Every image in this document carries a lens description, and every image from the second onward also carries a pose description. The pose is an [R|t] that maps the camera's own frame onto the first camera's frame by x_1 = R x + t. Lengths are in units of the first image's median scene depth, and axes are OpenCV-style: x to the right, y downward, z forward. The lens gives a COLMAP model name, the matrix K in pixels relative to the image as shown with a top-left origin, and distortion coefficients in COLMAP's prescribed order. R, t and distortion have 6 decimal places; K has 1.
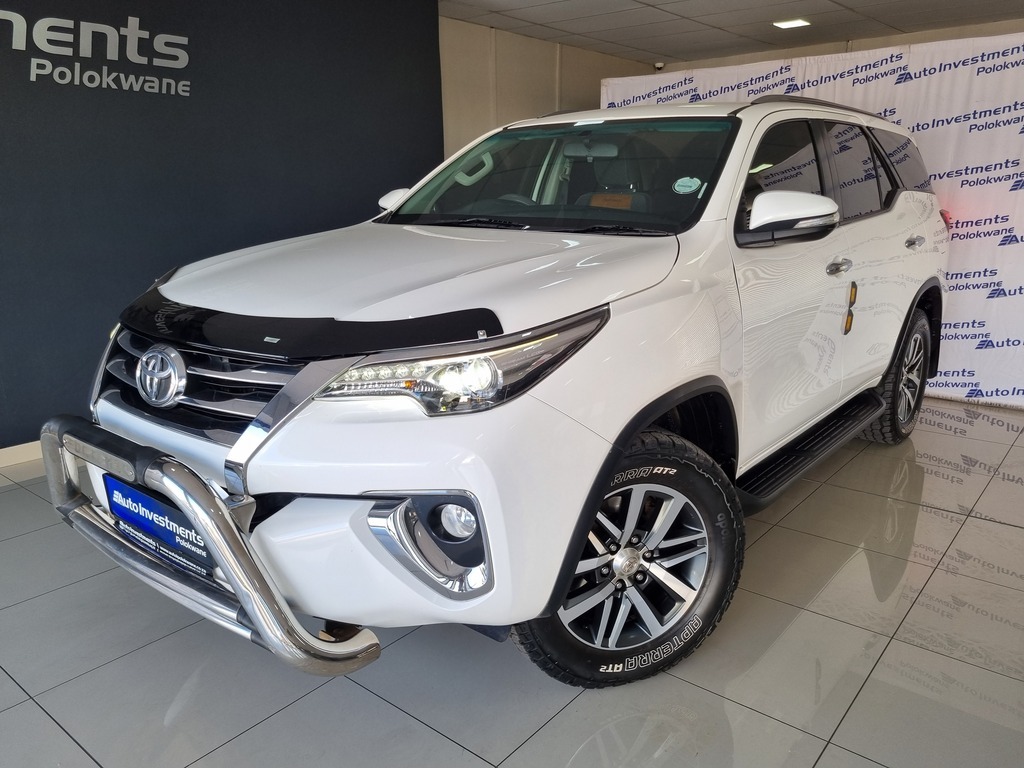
lens RADIAL K [[785.5, 0, 527.6], [0, 785.5, 380.8], [0, 0, 1]] dist [0.062246, -0.021180]
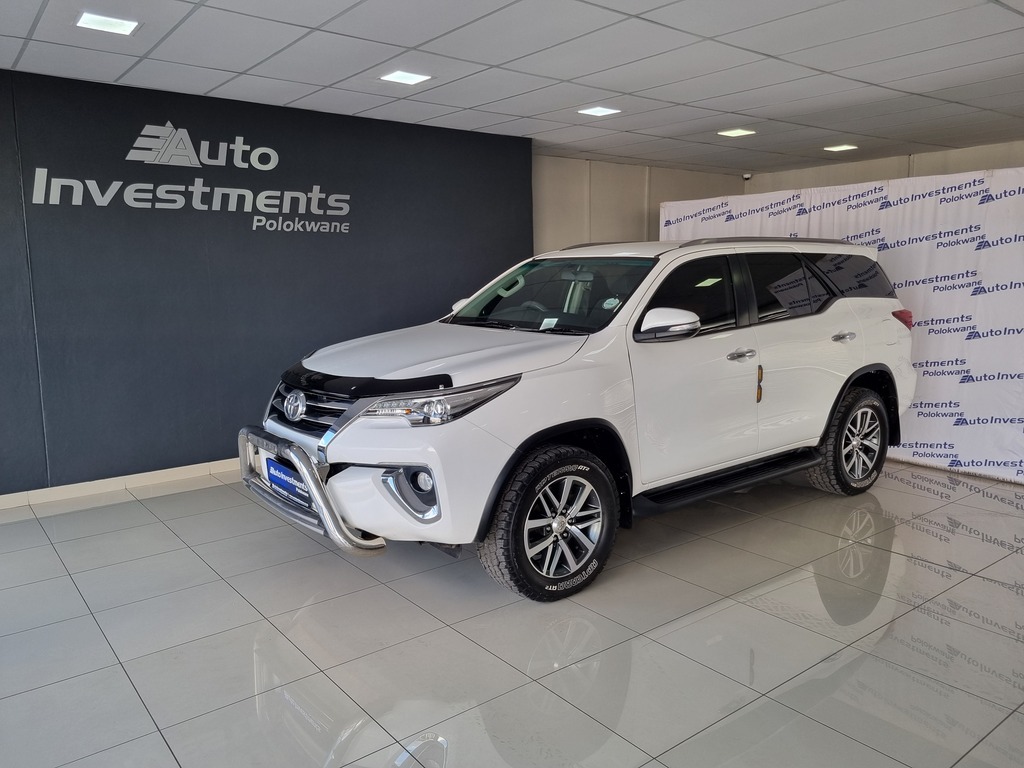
lens RADIAL K [[769.5, 0, 510.6], [0, 769.5, 381.0], [0, 0, 1]] dist [0.057091, -0.042166]
pose [[0.975851, 0.023578, -0.217162, 0.207768], [-0.044720, 0.994665, -0.092961, 0.038491], [0.213811, 0.100428, 0.971699, -0.329308]]
